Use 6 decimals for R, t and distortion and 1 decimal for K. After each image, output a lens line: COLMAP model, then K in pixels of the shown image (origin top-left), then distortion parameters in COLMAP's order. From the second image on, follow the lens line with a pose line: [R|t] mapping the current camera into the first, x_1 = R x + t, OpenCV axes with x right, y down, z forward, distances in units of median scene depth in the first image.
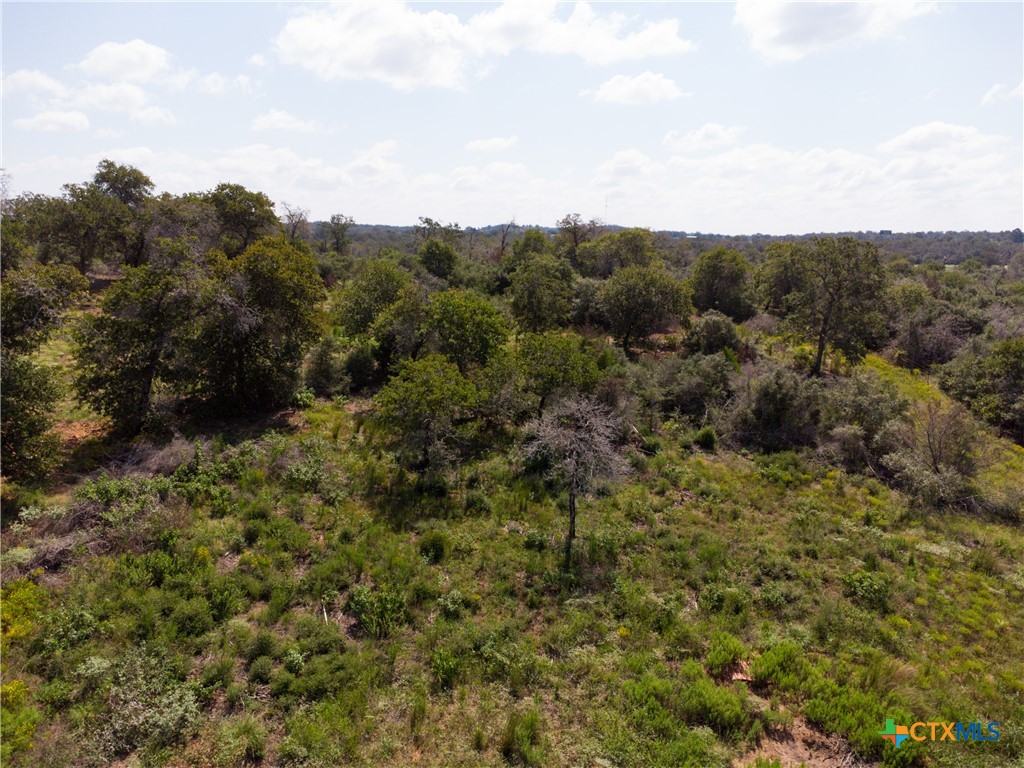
lens RADIAL K [[735.8, 0, 507.1], [0, 735.8, 382.7], [0, 0, 1]] dist [0.011731, -0.013245]
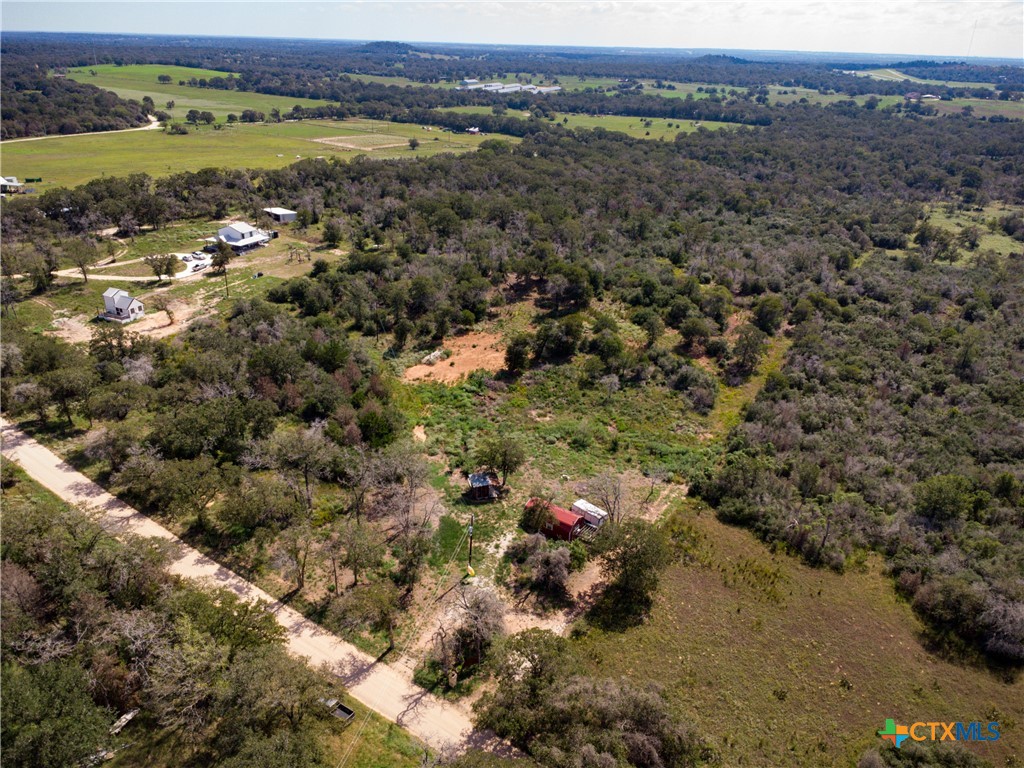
lens RADIAL K [[735.8, 0, 511.2], [0, 735.8, 382.7], [0, 0, 1]] dist [0.011731, -0.013245]
pose [[0.880010, 0.206505, -0.427712, 1.487161], [-0.104554, 0.962670, 0.249671, -1.003323], [0.463303, -0.174994, 0.868750, -3.442242]]
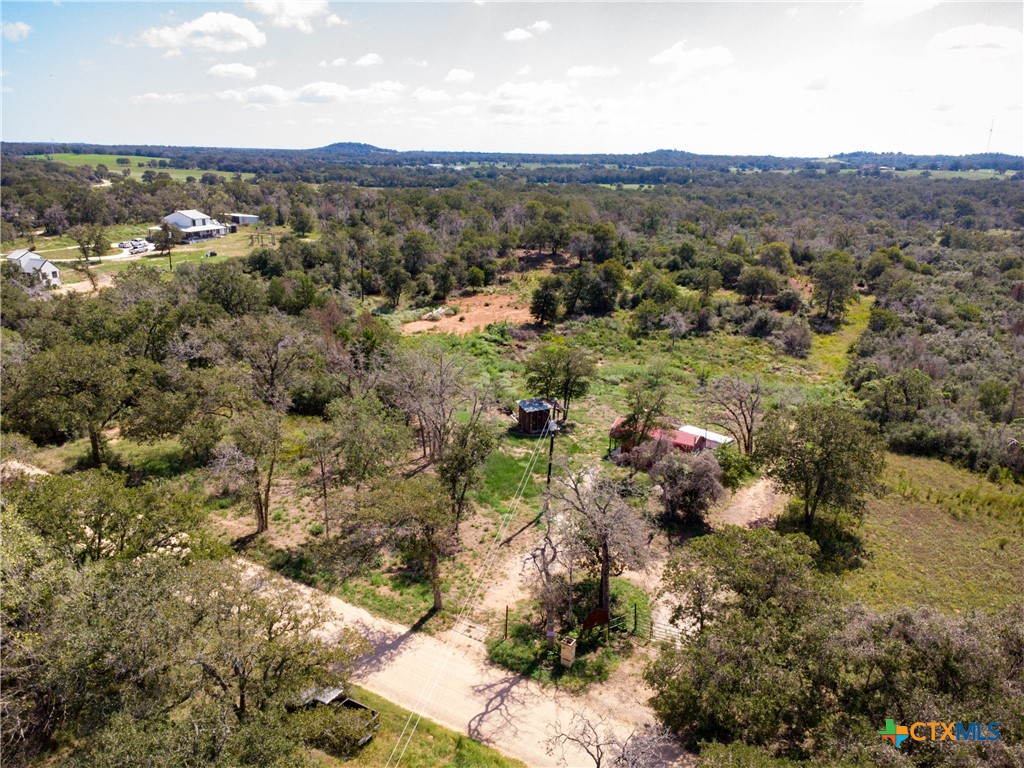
lens RADIAL K [[735.8, 0, 511.3], [0, 735.8, 383.8], [0, 0, 1]] dist [0.011731, -0.013245]
pose [[0.905610, 0.126472, -0.404816, 0.823055], [-0.085207, 0.989297, 0.118457, 0.005438], [0.415464, -0.072783, 0.906693, -2.695956]]
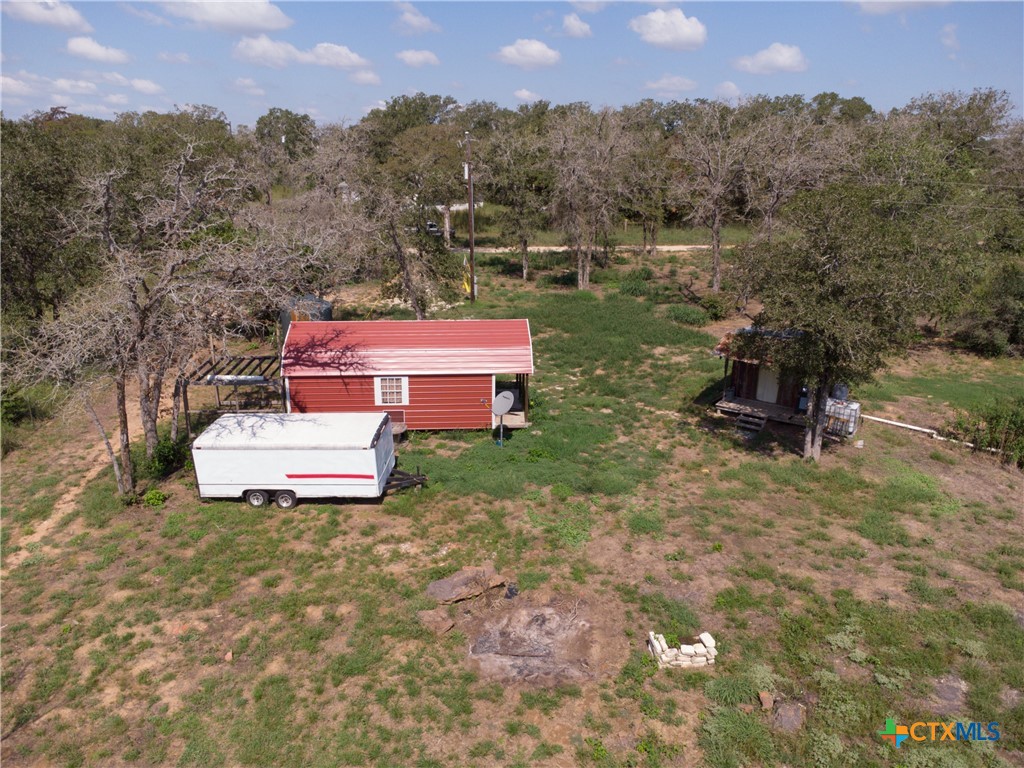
lens RADIAL K [[735.8, 0, 513.3], [0, 735.8, 382.2], [0, 0, 1]] dist [0.011731, -0.013245]
pose [[-0.979162, 0.035327, -0.199983, 0.407555], [-0.062992, 0.883345, 0.464471, 0.027316], [0.193062, 0.467390, -0.862713, 0.176772]]
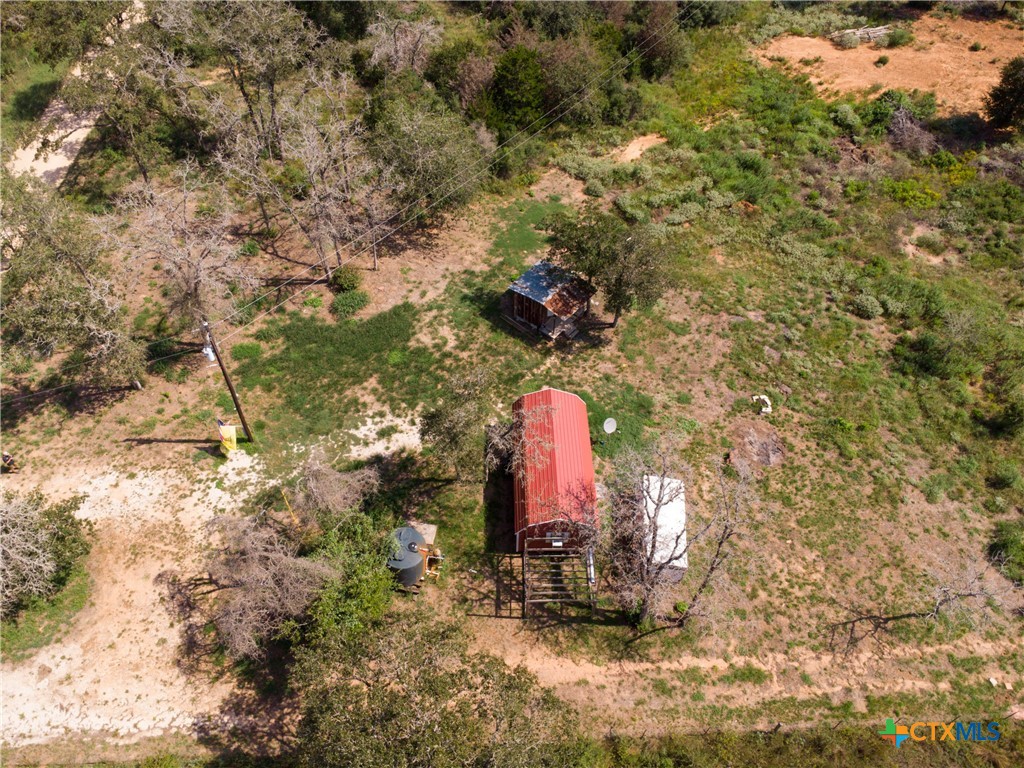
lens RADIAL K [[735.8, 0, 513.8], [0, 735.8, 384.8], [0, 0, 1]] dist [0.011731, -0.013245]
pose [[0.145352, 0.729918, -0.667901, 1.045780], [-0.204310, 0.682664, 0.701589, -0.521174], [0.968055, 0.034481, 0.248356, -0.916947]]
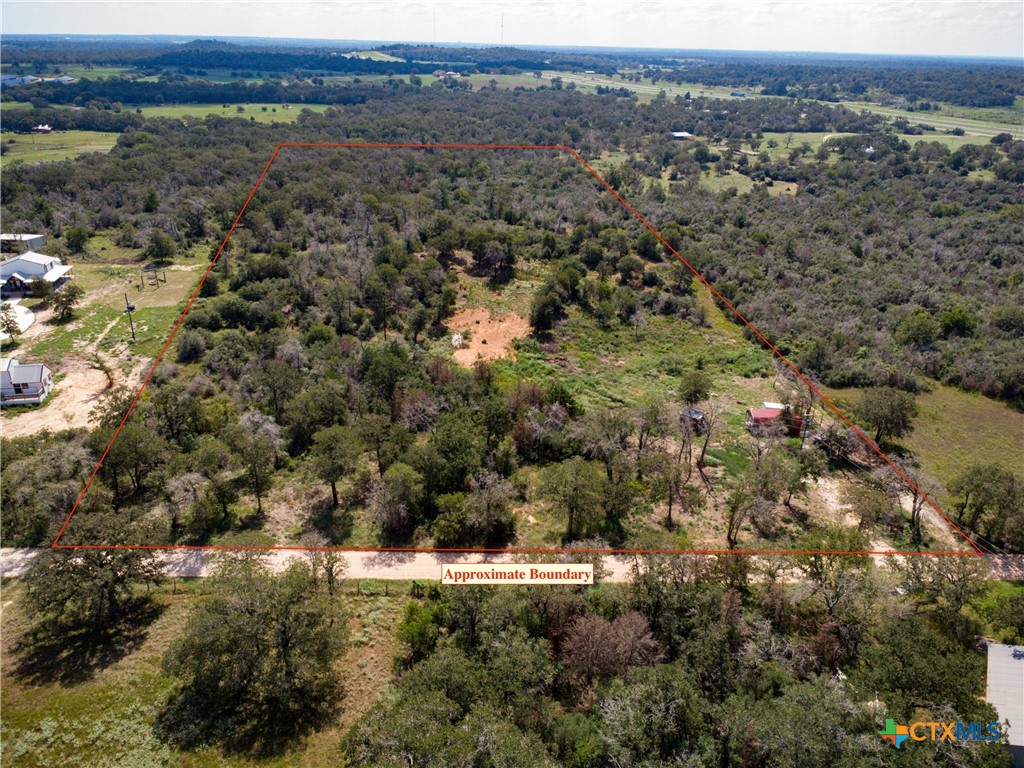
lens RADIAL K [[735.8, 0, 508.0], [0, 735.8, 382.2], [0, 0, 1]] dist [0.011731, -0.013245]
pose [[0.988262, -0.057989, 0.141337, -1.529107], [0.022834, 0.970833, 0.238665, -0.726028], [-0.151054, -0.232636, 0.960762, -3.957380]]
